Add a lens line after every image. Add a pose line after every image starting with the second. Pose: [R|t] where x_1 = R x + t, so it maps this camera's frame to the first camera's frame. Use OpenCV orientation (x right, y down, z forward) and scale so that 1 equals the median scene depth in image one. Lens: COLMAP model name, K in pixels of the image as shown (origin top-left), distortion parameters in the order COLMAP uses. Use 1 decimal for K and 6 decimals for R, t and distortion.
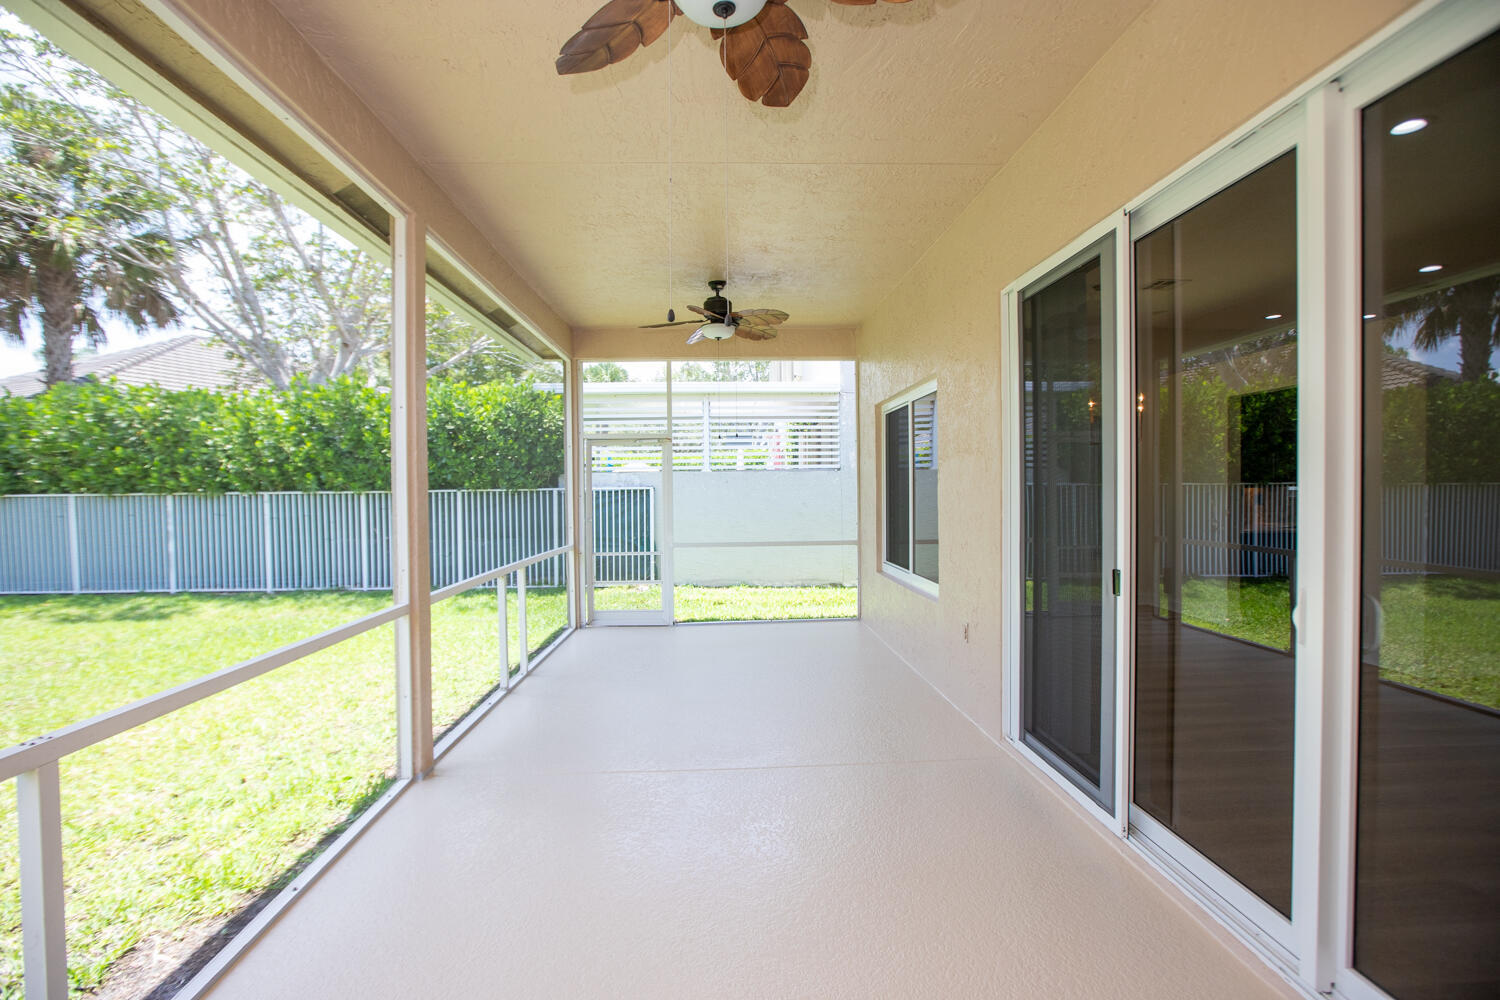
lens RADIAL K [[745.7, 0, 750.0], [0, 745.7, 500.0], [0, 0, 1]] dist [-0.000597, -0.000184]
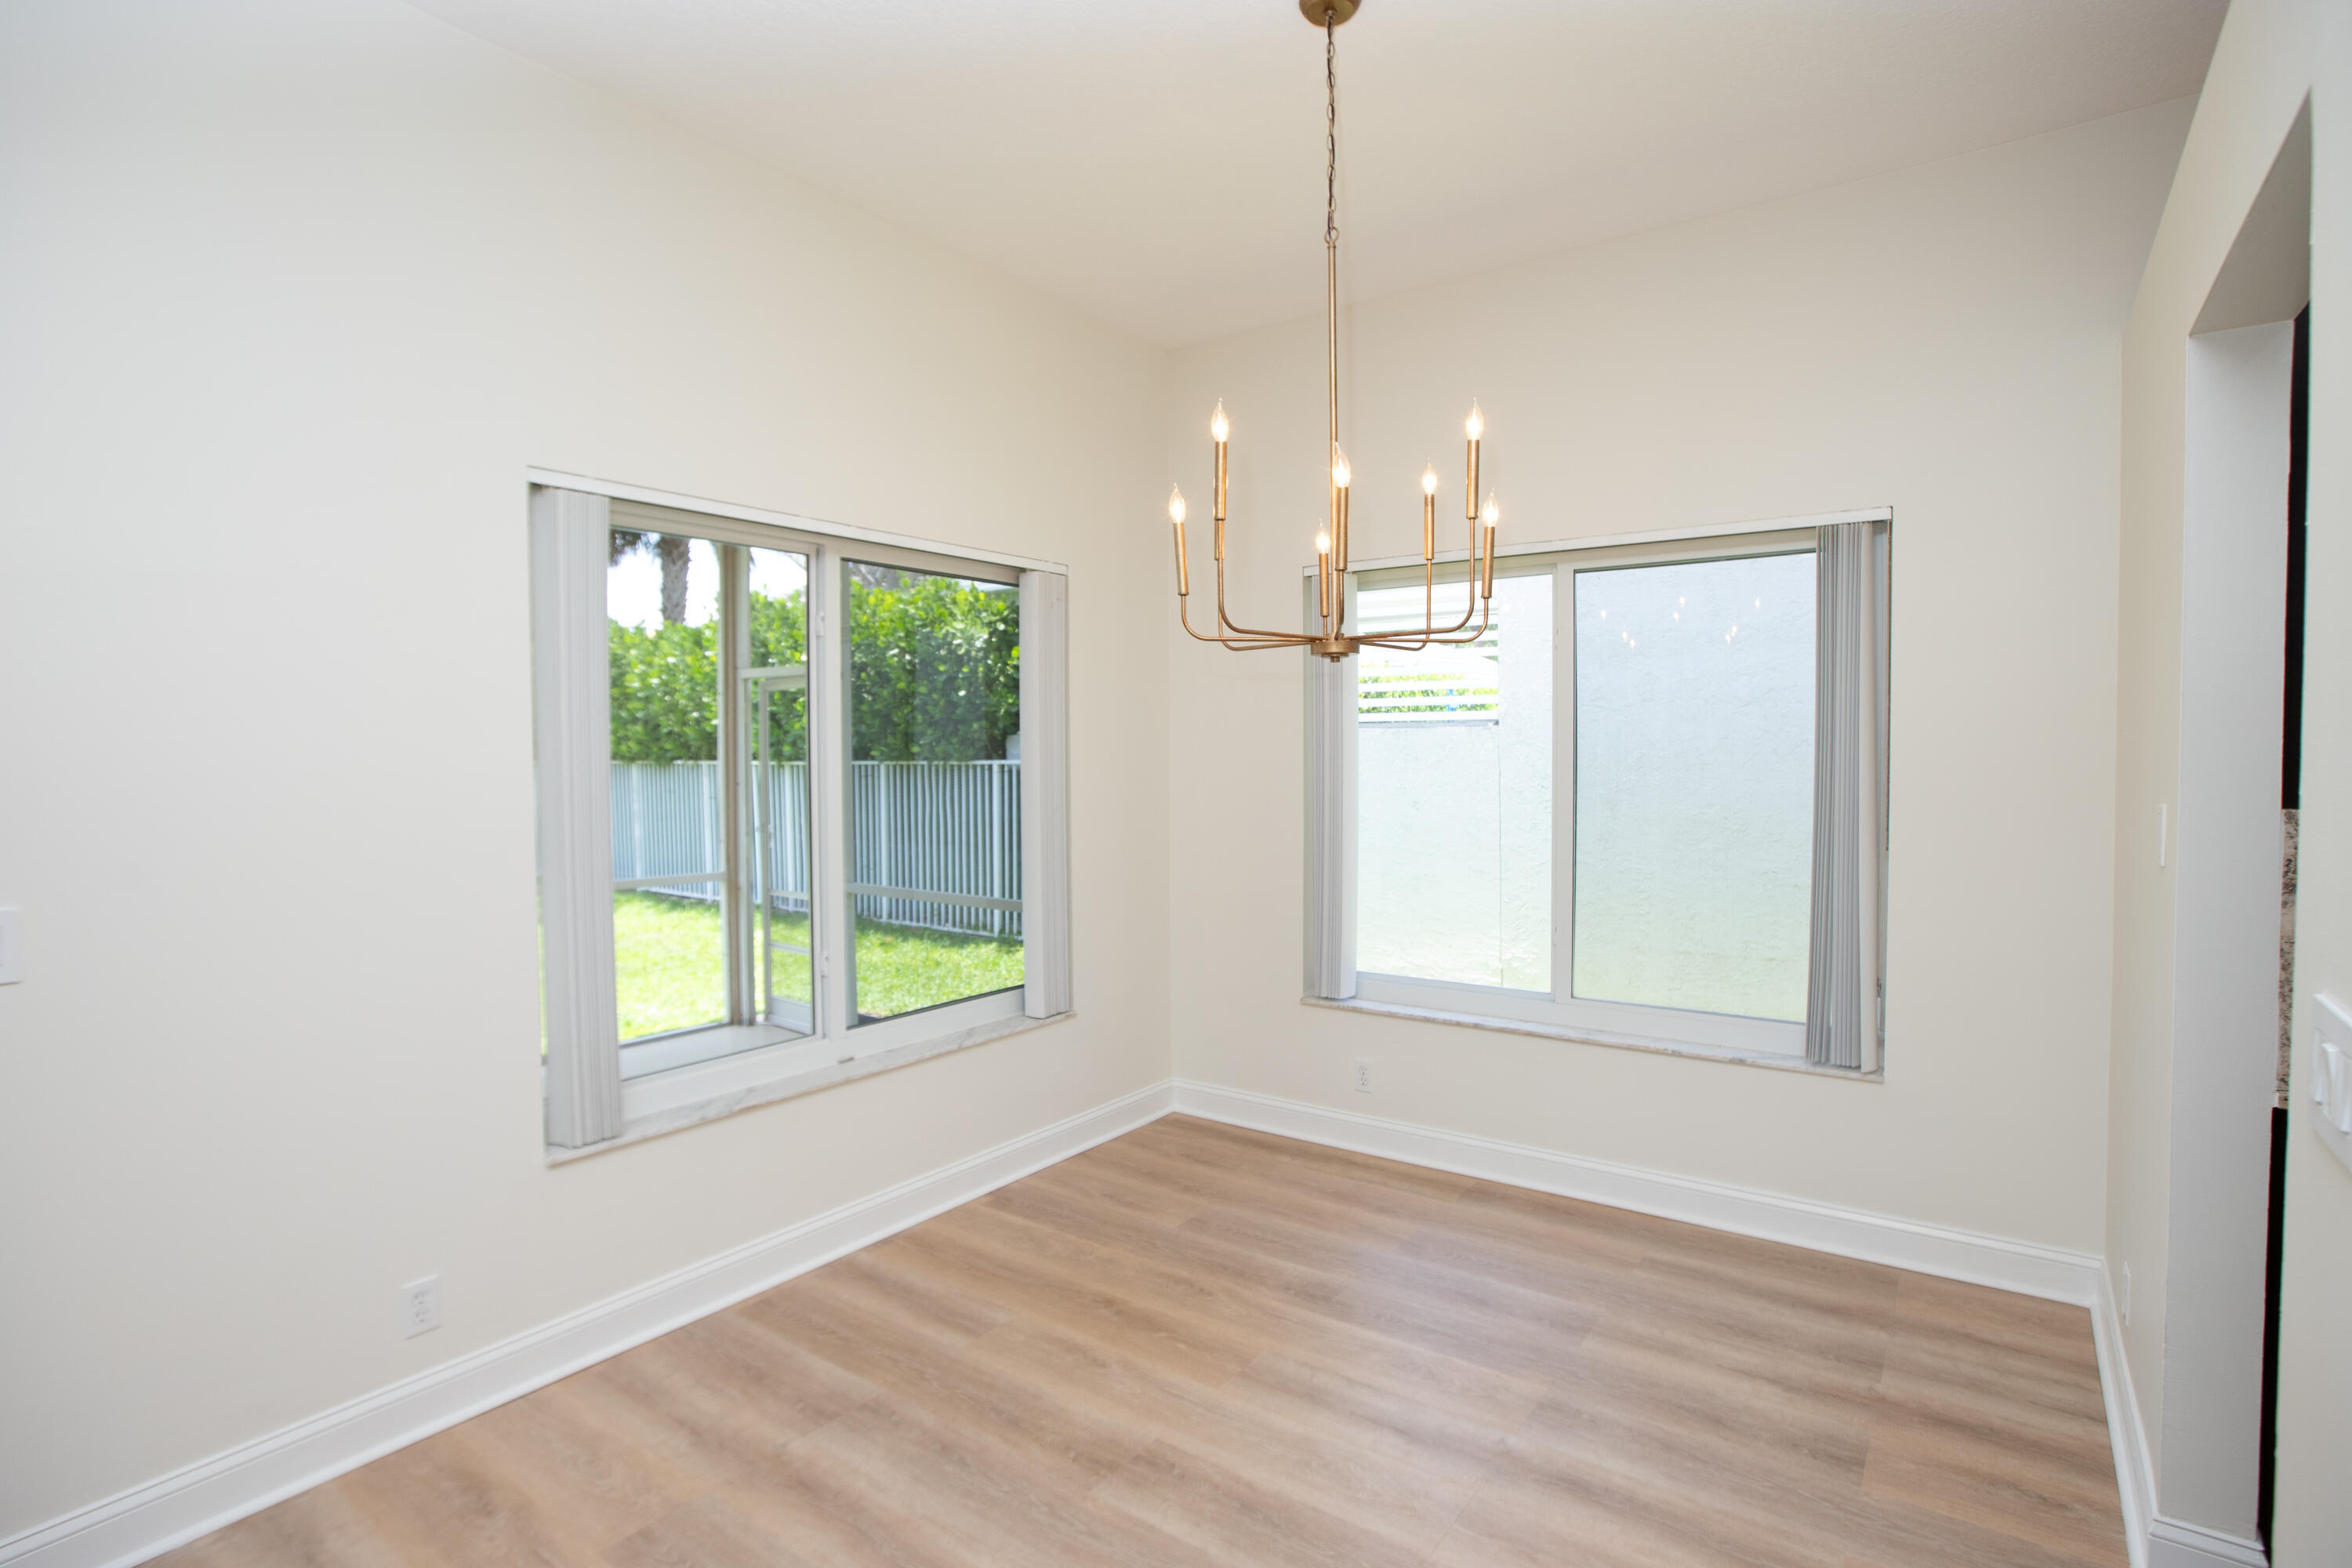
lens RADIAL K [[1169.2, 0, 1176.0], [0, 1169.2, 784.0], [0, 0, 1]] dist [-0.000597, -0.000184]
pose [[0.791248, 0.023812, -0.611031, 0.382385], [-0.020577, 0.999712, 0.012313, -0.011705], [0.611149, 0.002831, 0.791511, 0.386848]]
